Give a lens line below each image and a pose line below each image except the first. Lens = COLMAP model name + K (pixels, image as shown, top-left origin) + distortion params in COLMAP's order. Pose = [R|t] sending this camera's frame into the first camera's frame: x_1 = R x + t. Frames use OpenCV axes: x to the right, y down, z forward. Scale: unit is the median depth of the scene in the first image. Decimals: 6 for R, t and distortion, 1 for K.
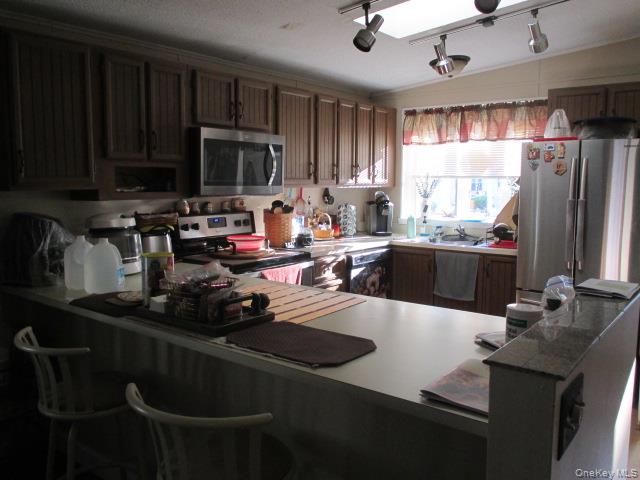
lens RADIAL K [[526.1, 0, 317.1], [0, 526.1, 235.1], [0, 0, 1]] dist [-0.043369, 0.005807]
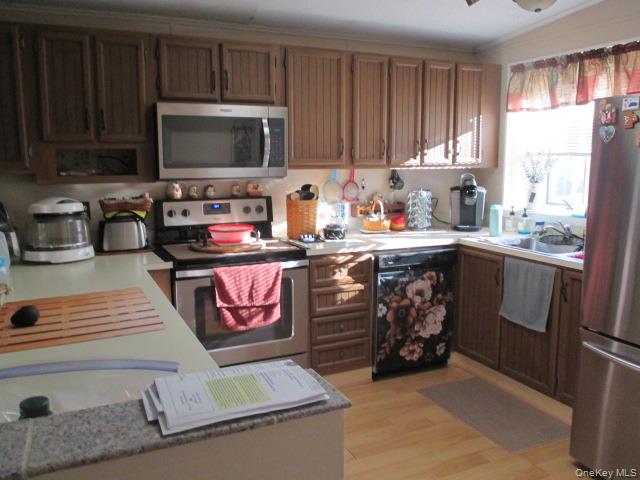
lens RADIAL K [[526.1, 0, 317.1], [0, 526.1, 235.1], [0, 0, 1]] dist [-0.043369, 0.005807]
pose [[0.891653, 0.057450, -0.449059, 0.299768], [-0.038456, 0.997942, 0.051313, -0.025701], [0.451083, -0.028484, 0.892028, 0.223460]]
